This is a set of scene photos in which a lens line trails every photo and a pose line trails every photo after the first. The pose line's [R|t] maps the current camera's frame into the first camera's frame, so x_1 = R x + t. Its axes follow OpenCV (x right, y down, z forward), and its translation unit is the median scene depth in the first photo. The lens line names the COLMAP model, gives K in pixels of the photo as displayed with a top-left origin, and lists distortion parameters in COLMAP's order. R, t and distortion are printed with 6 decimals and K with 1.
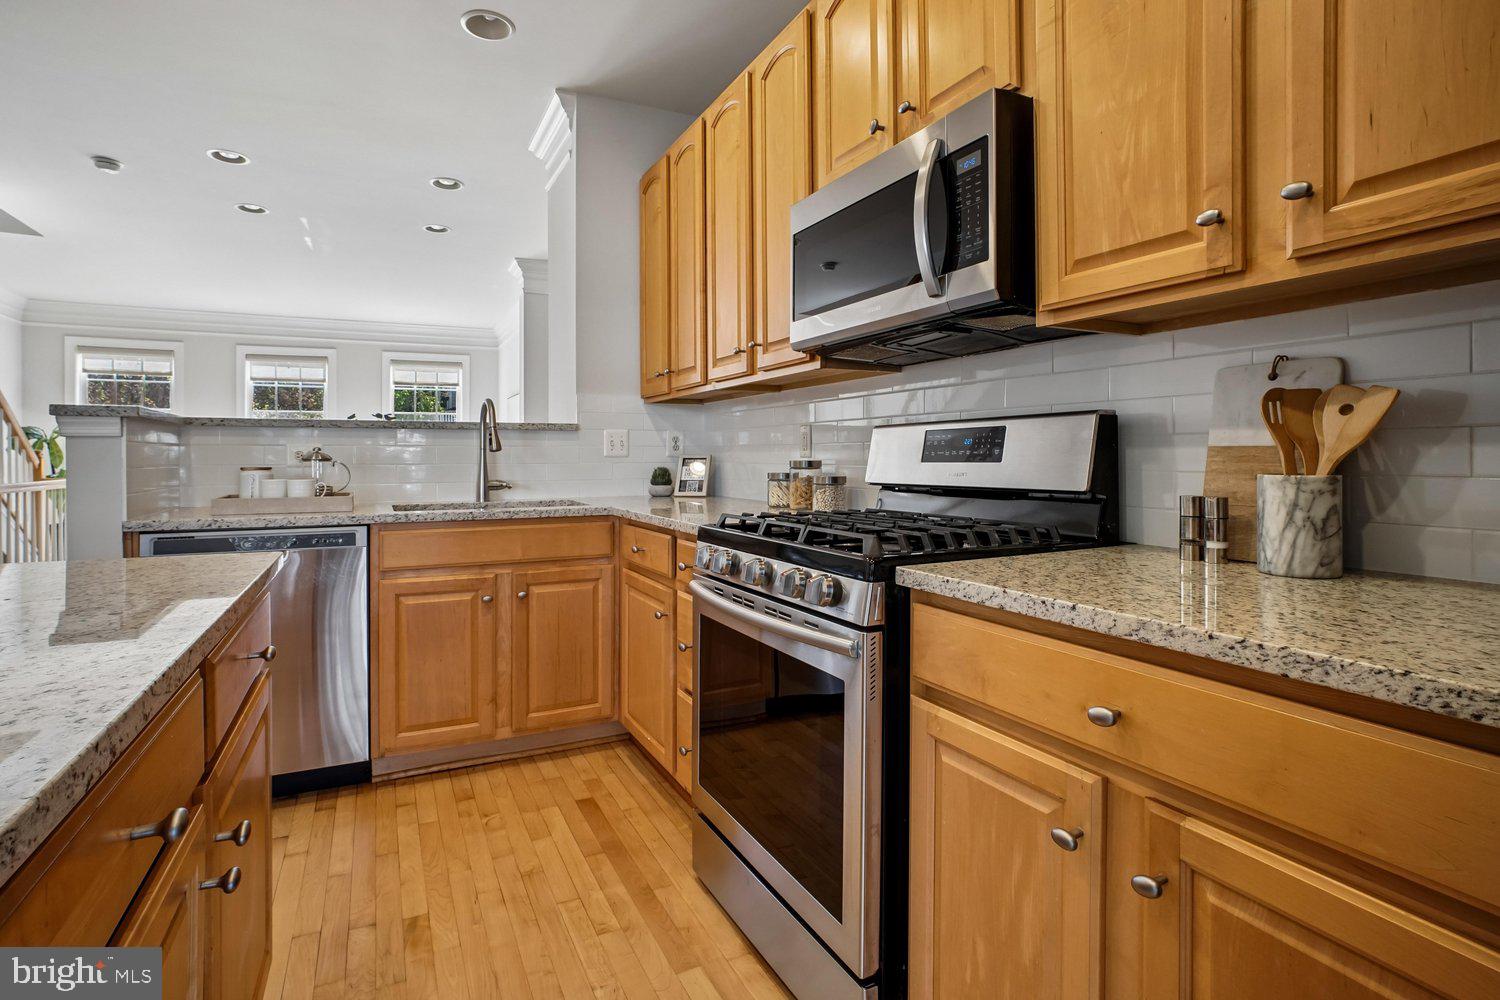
lens RADIAL K [[743.8, 0, 741.9], [0, 743.8, 444.6], [0, 0, 1]] dist [-0.020392, 0.006284]
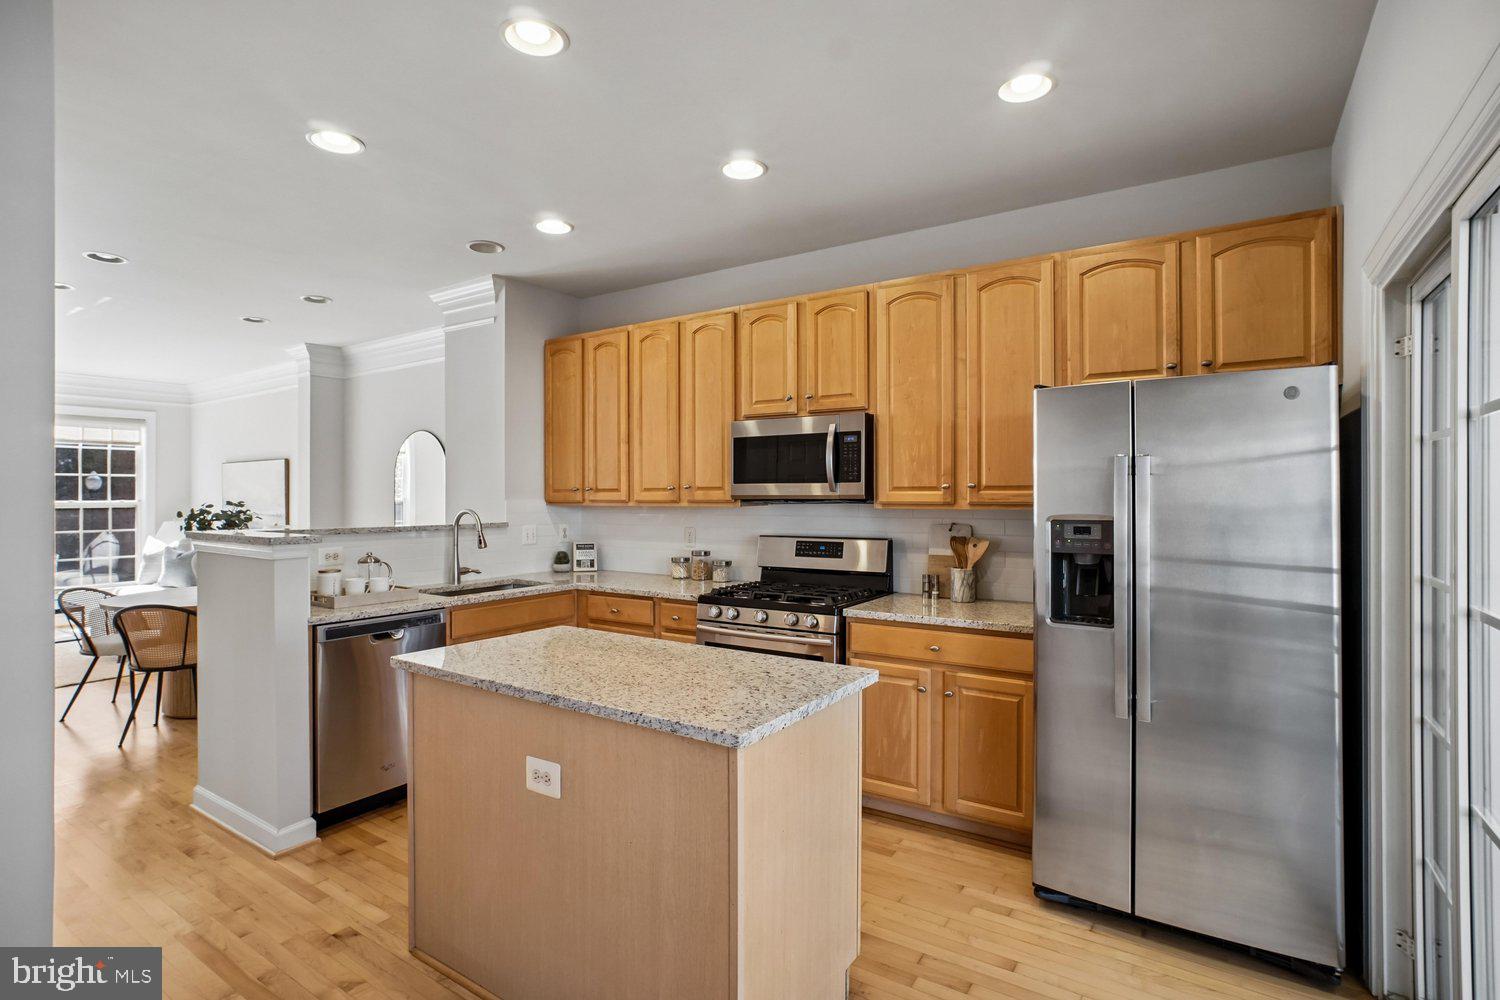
lens RADIAL K [[743.8, 0, 735.3], [0, 743.8, 466.2], [0, 0, 1]] dist [-0.020392, 0.006284]
pose [[0.873050, 0.018719, 0.487272, -0.894850], [-0.006961, 0.999640, -0.025929, -0.168641], [-0.487581, 0.019245, 0.872865, -0.693427]]
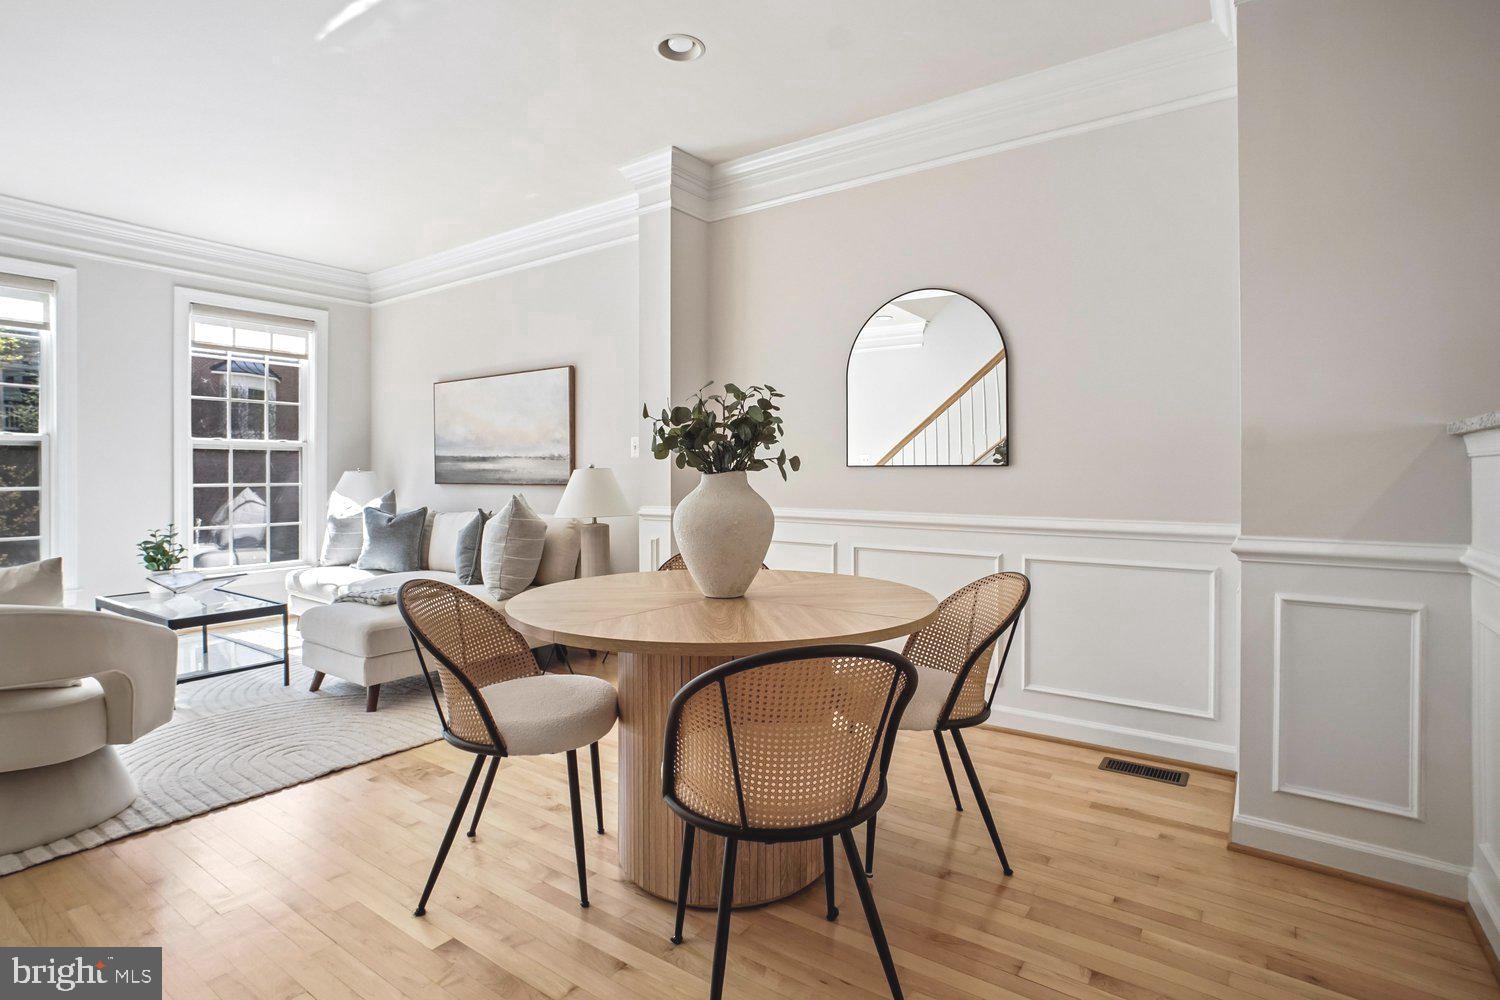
lens RADIAL K [[743.8, 0, 752.5], [0, 743.8, 462.6], [0, 0, 1]] dist [-0.020392, 0.006284]
pose [[0.877371, 0.007949, 0.479747, -1.707732], [-0.009533, 0.999954, 0.000866, 0.015342], [-0.479718, -0.005334, 0.877406, 1.380896]]
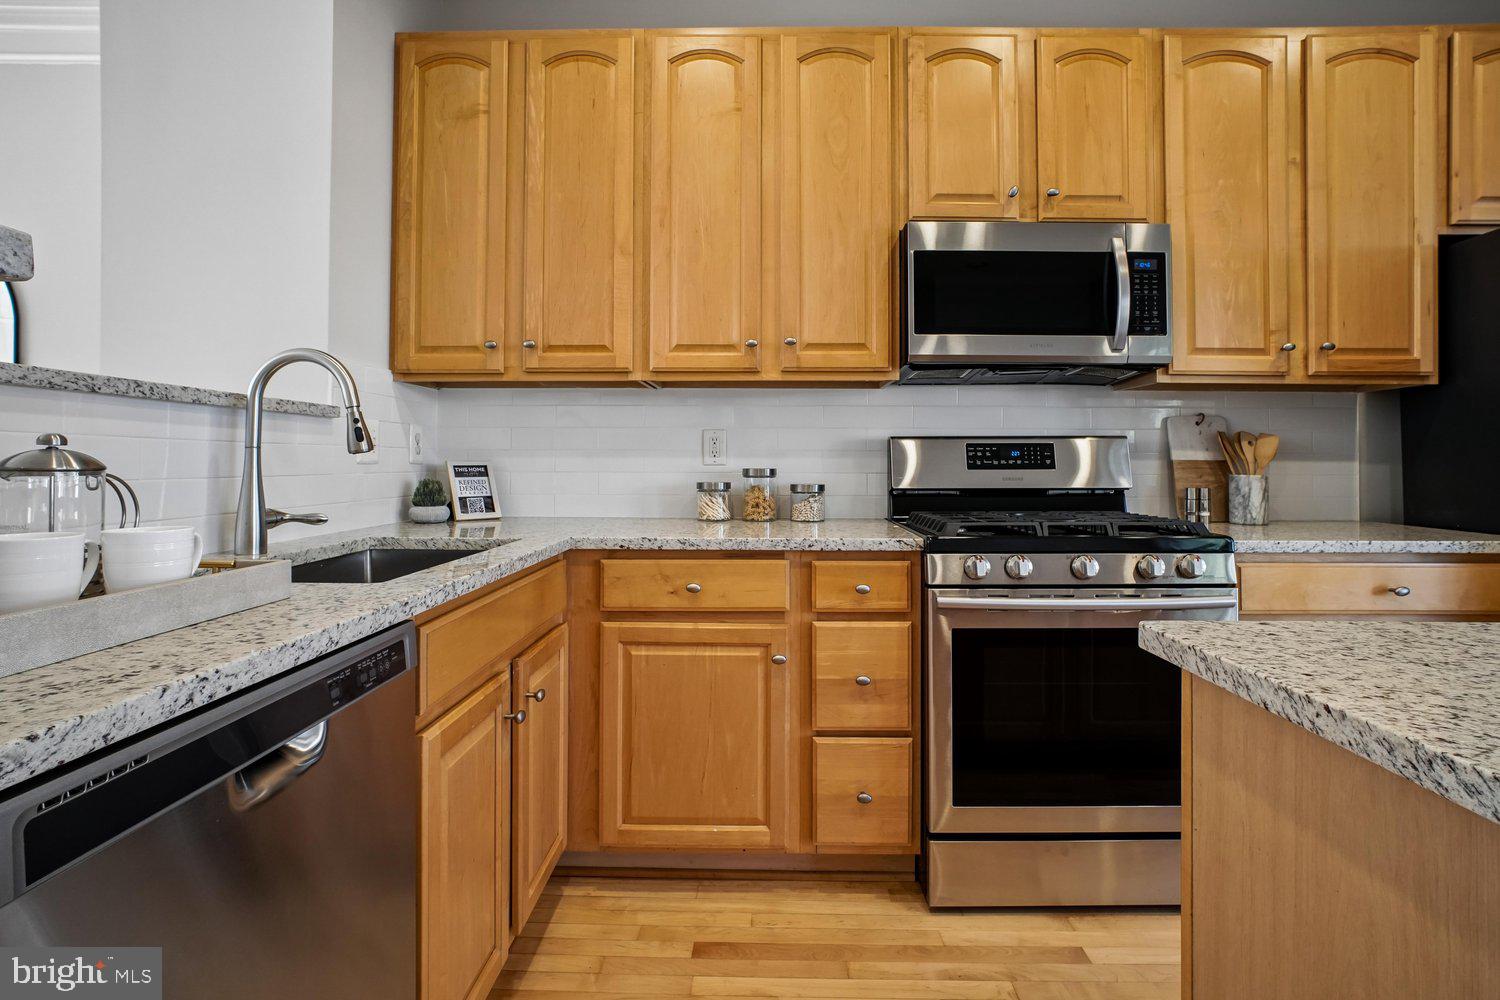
lens RADIAL K [[743.8, 0, 749.8], [0, 743.8, 437.1], [0, 0, 1]] dist [-0.020392, 0.006284]
pose [[0.462658, 0.033319, 0.885911, -0.999454], [-0.018286, 0.999440, -0.028039, 0.011044], [-0.886348, -0.003228, 0.463008, 0.757883]]
